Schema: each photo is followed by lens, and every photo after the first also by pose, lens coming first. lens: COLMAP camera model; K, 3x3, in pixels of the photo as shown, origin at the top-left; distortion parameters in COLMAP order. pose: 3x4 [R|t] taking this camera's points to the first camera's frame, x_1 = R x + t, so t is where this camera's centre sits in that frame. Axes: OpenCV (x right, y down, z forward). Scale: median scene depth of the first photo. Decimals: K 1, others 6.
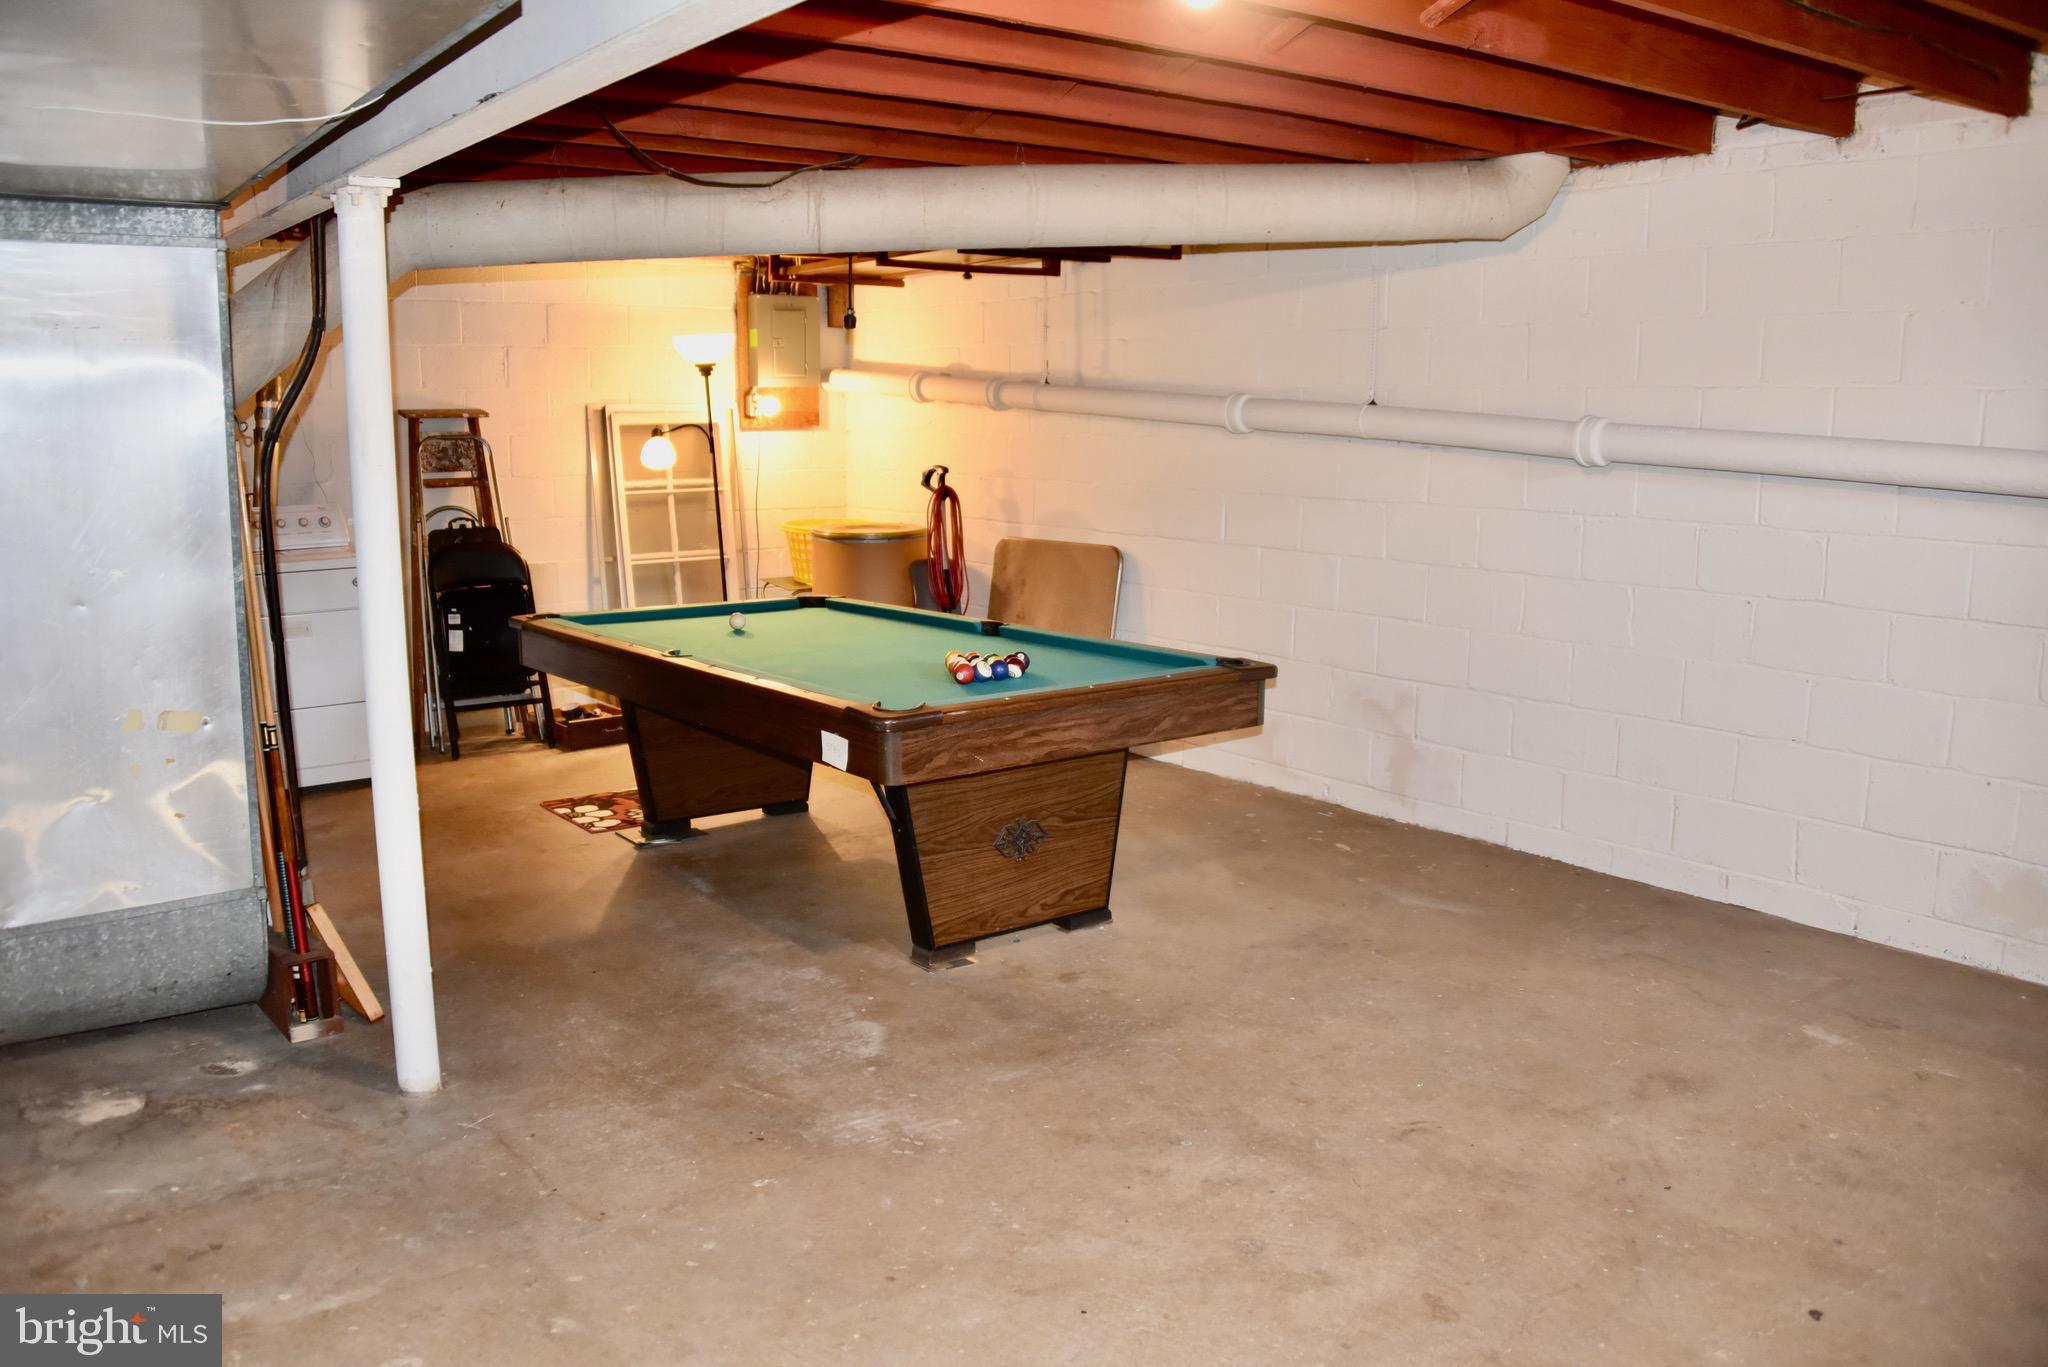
lens RADIAL K [[1635.3, 0, 1011.5], [0, 1635.3, 701.1], [0, 0, 1]] dist [-0.143894, 0.081245]
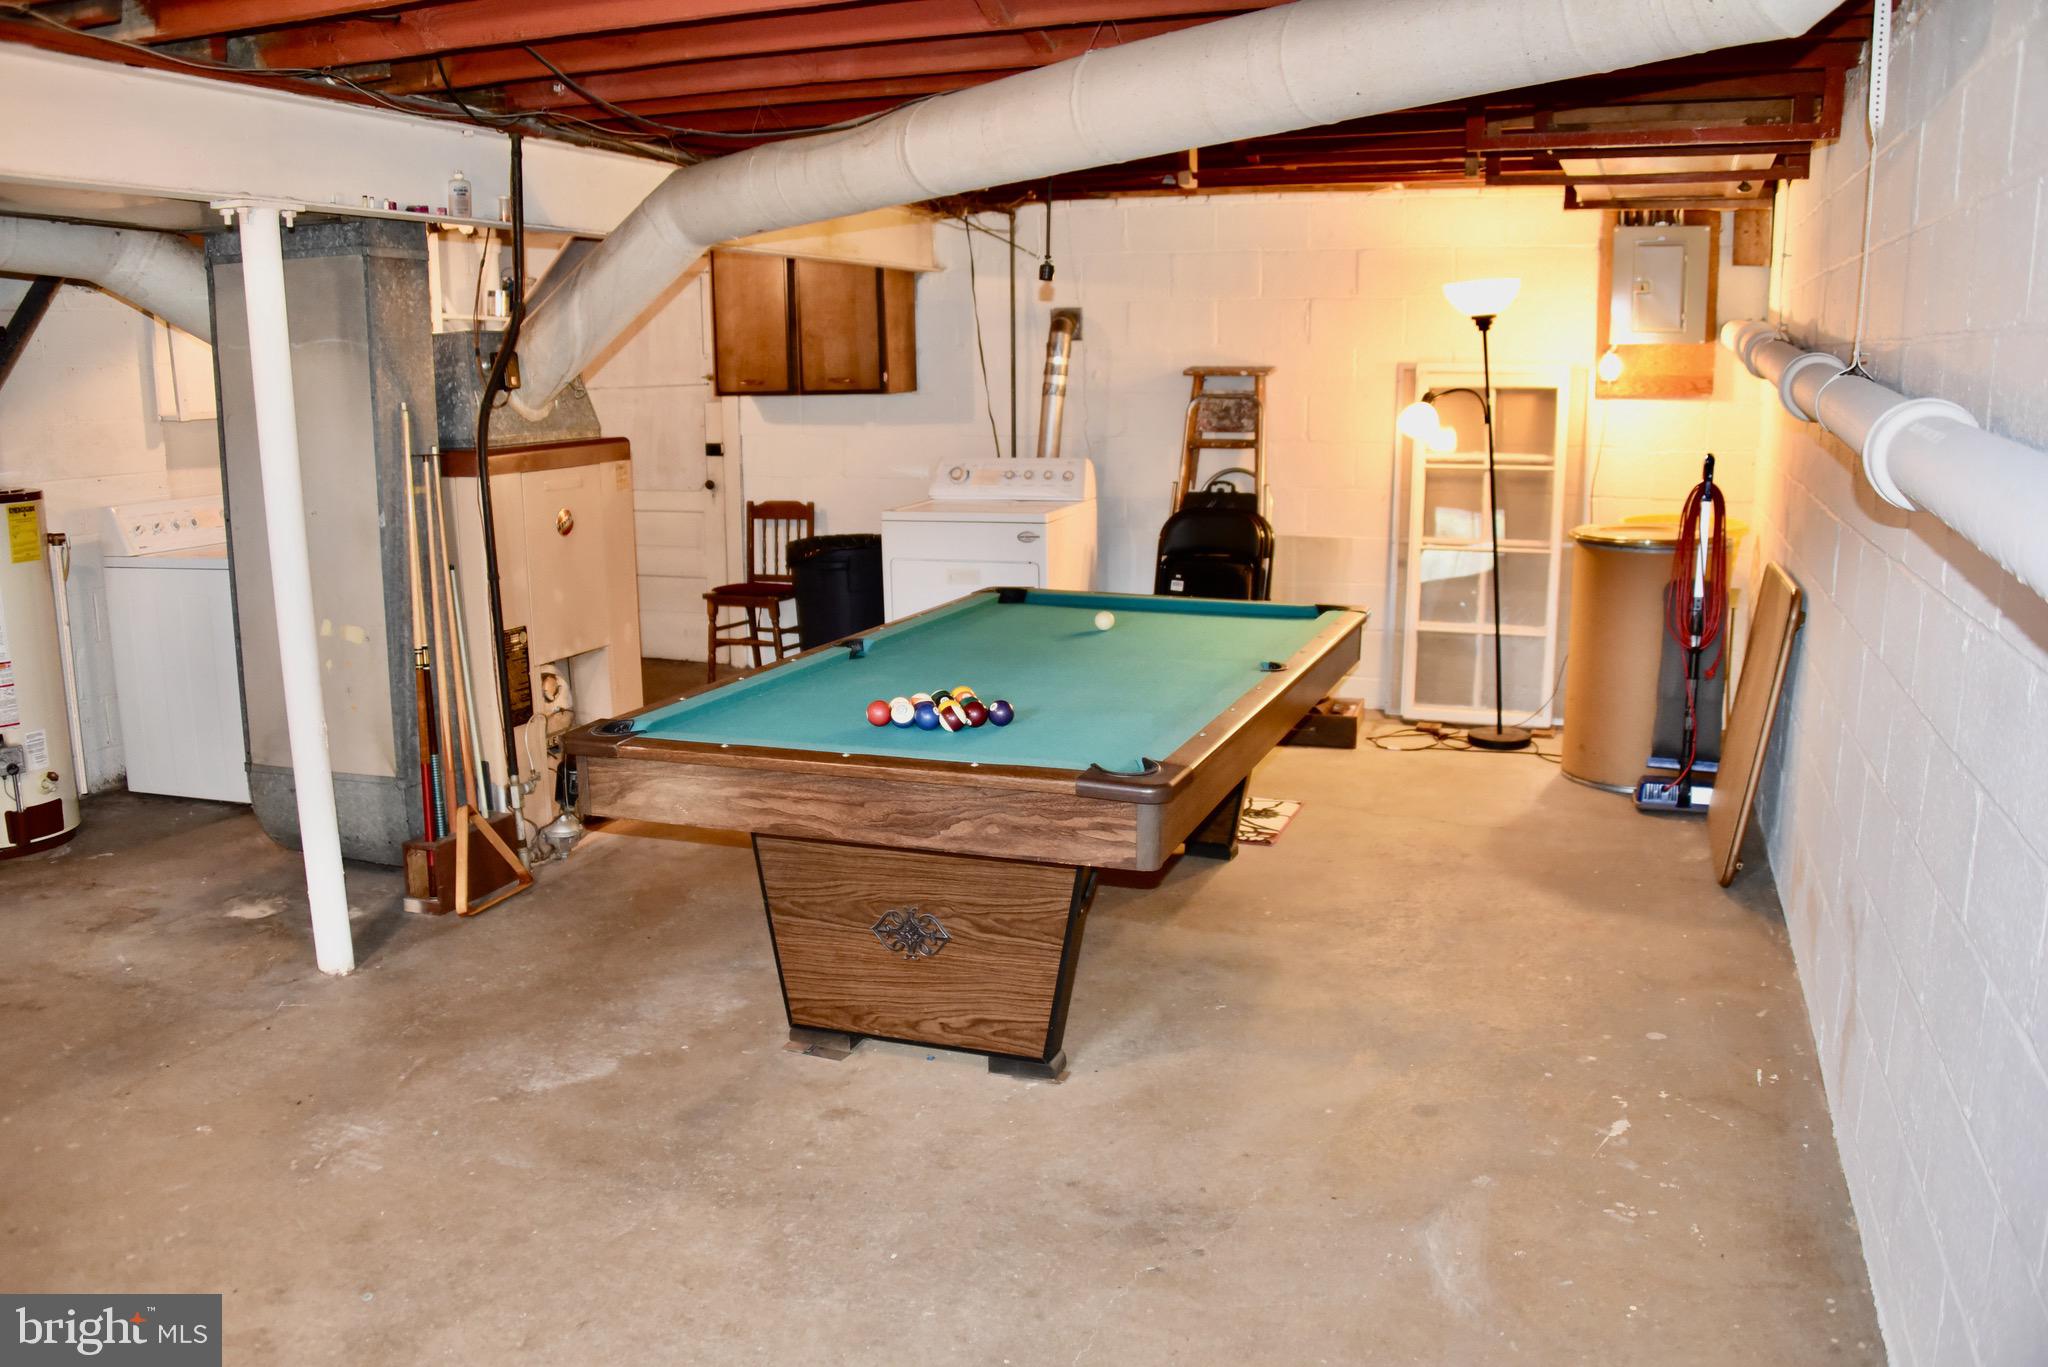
lens RADIAL K [[1635.3, 0, 1011.5], [0, 1635.3, 701.1], [0, 0, 1]] dist [-0.143894, 0.081245]
pose [[0.532524, 0.165291, -0.830119, 0.673181], [-0.137232, 0.984631, 0.108023, -0.118477], [0.835216, 0.056394, 0.547023, 0.610732]]
